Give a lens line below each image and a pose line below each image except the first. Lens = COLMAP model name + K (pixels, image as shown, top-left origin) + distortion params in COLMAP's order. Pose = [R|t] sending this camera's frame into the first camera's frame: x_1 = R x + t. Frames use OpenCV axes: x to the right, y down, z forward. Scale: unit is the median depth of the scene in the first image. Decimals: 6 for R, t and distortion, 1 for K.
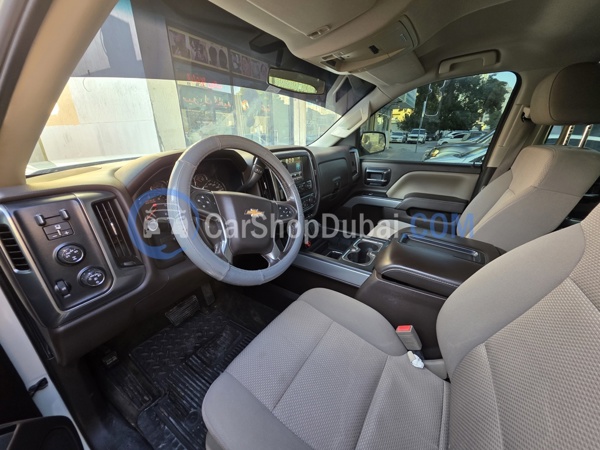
lens RADIAL K [[237.0, 0, 300.5], [0, 237.0, 222.9], [0, 0, 1]] dist [0.001288, -0.000080]
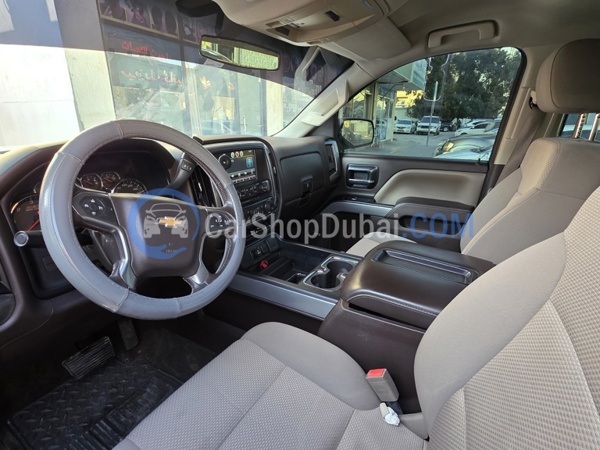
lens RADIAL K [[316.1, 0, 298.4], [0, 316.1, 225.6], [0, 0, 1]] dist [0.001660, -0.000212]
pose [[0.998808, -0.004778, 0.048581, 0.105961], [0.006714, 0.999186, -0.039772, 0.007532], [-0.048351, 0.040051, 0.998027, -0.016441]]
